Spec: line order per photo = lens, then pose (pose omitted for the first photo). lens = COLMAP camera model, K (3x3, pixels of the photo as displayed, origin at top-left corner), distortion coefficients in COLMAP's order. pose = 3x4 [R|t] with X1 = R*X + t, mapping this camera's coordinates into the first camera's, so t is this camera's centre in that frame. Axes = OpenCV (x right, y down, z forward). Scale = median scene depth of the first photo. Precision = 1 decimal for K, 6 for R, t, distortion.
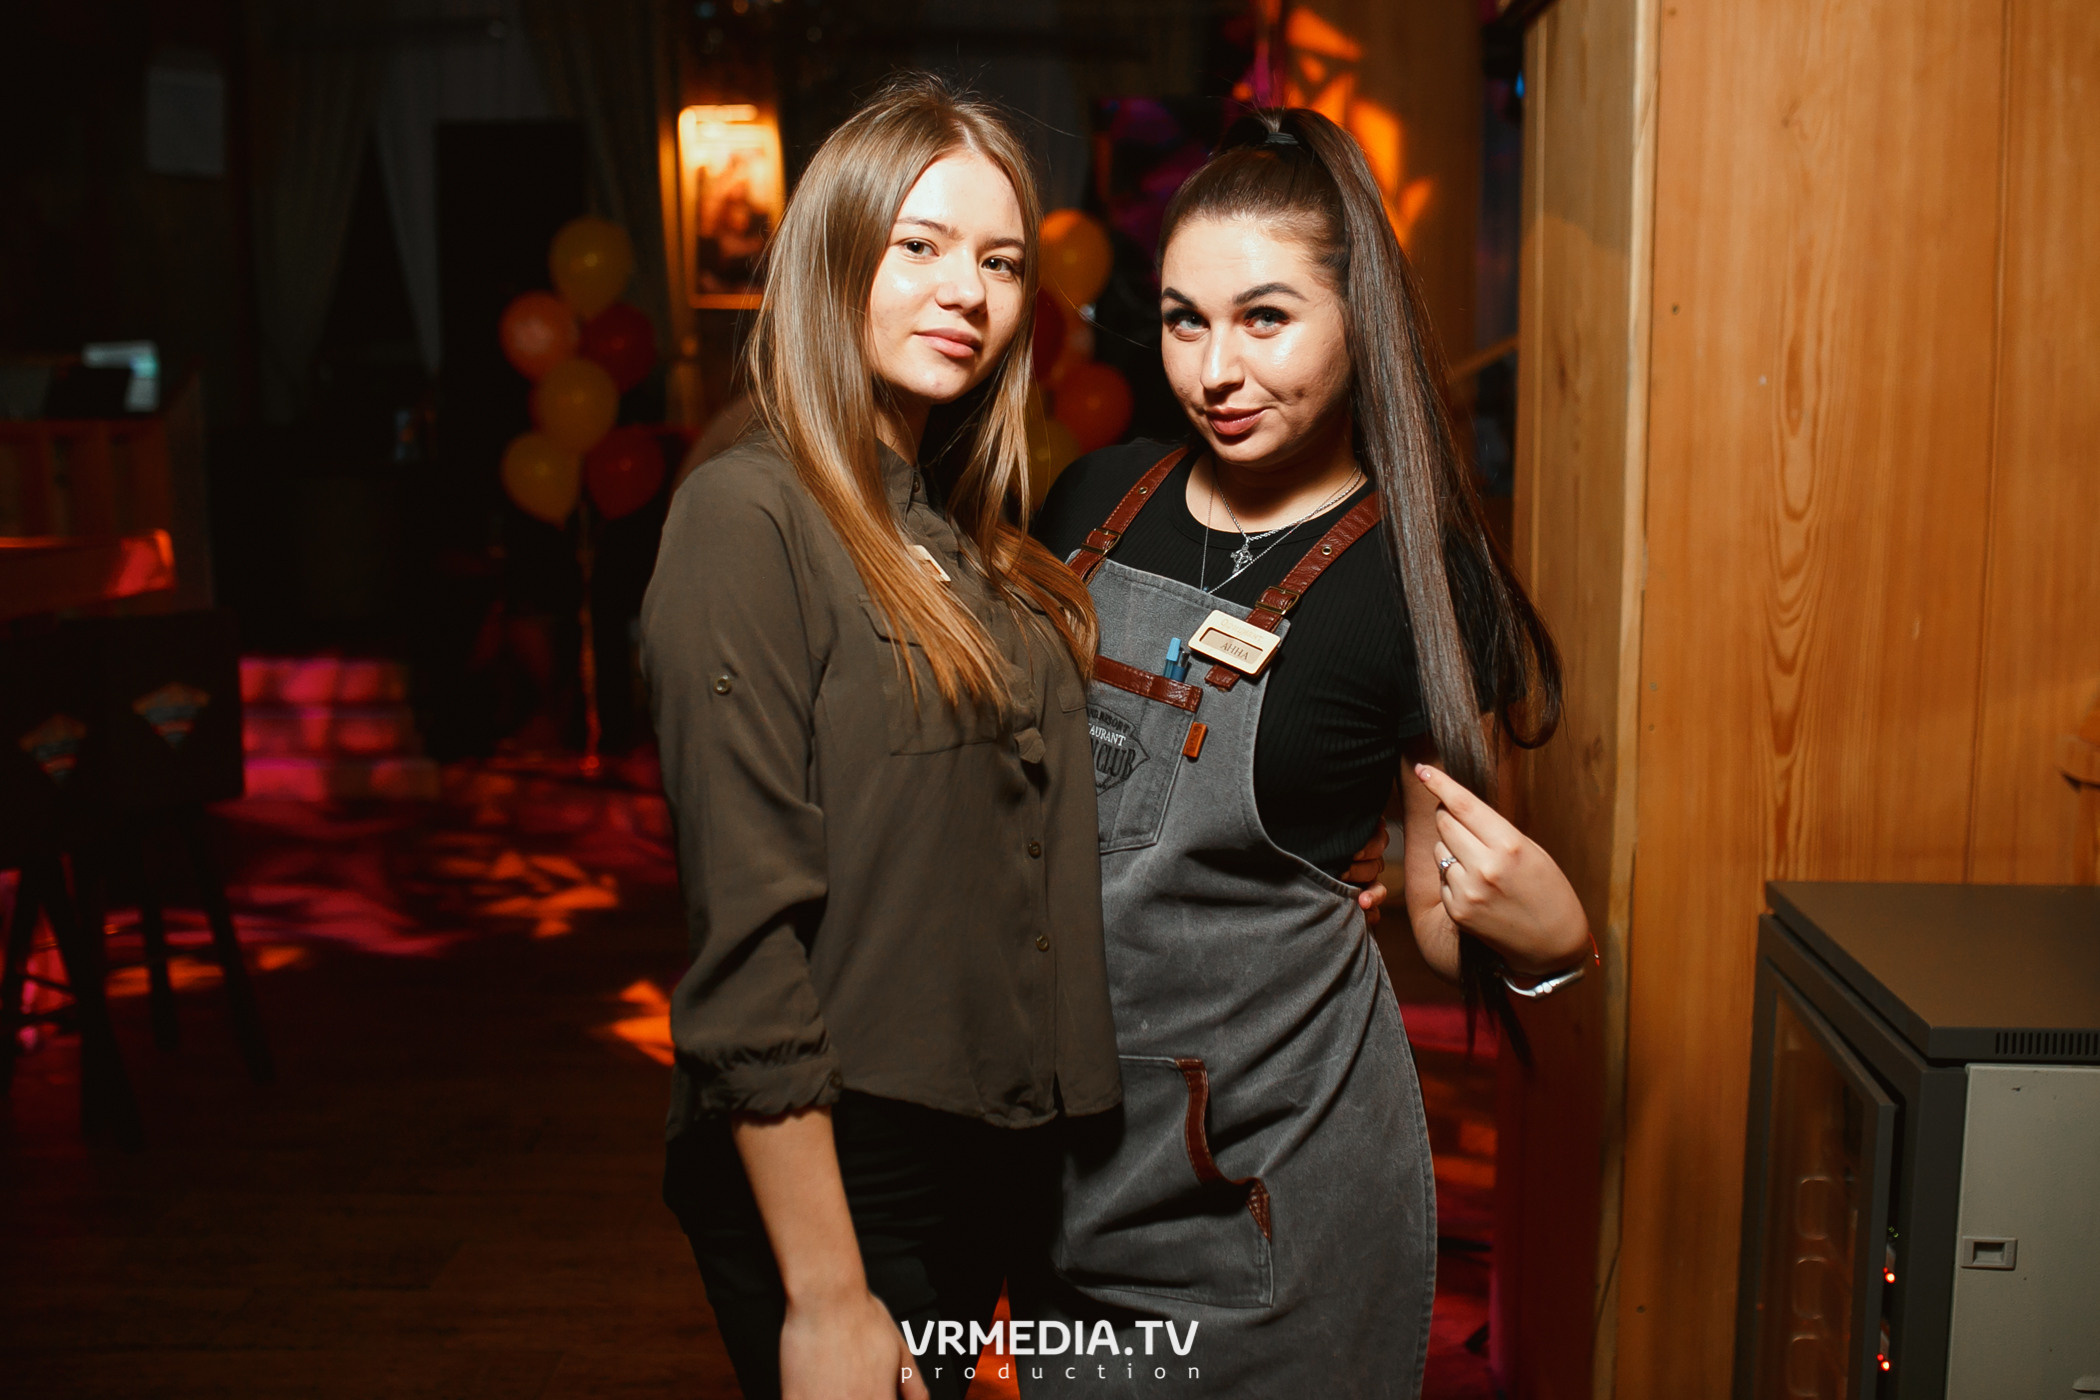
lens RADIAL K [[2105.6, 0, 1050.0], [0, 2105.6, 700.0], [0, 0, 1]] dist [-0.010508, -0.001695]
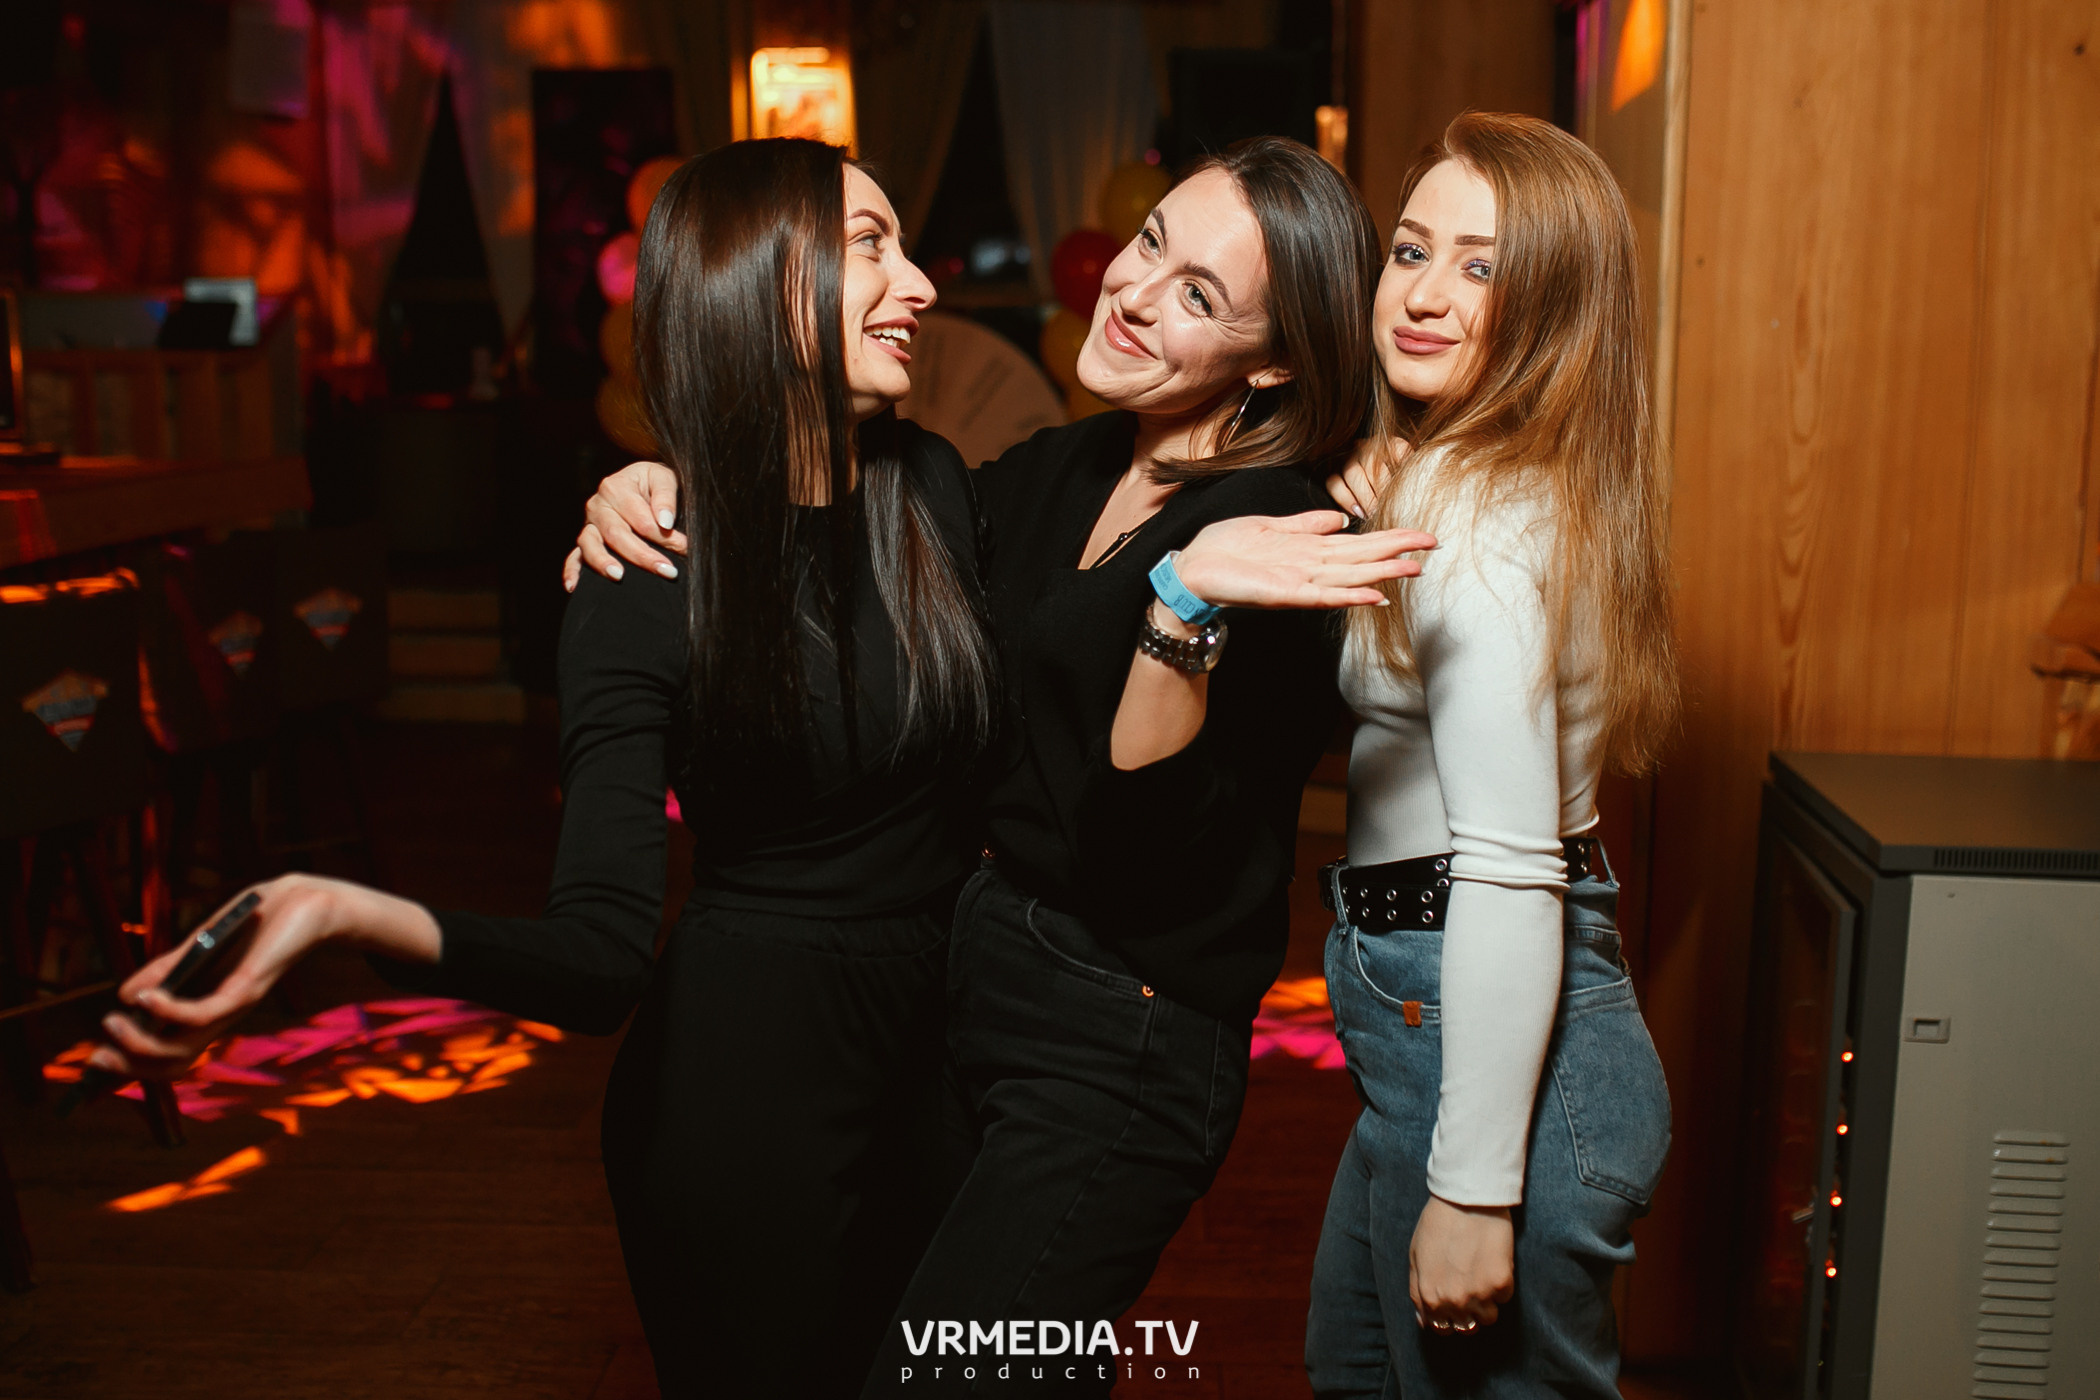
lens RADIAL K [[2224.1, 0, 1044.5], [0, 2224.1, 695.8], [0, 0, 1]] dist [-0.002056, -0.001423]
pose [[0.999650, 0.015699, -0.021277, -0.037146], [-0.015439, 0.999805, 0.012338, 0.045589], [0.021466, -0.012006, 0.999697, -0.245621]]
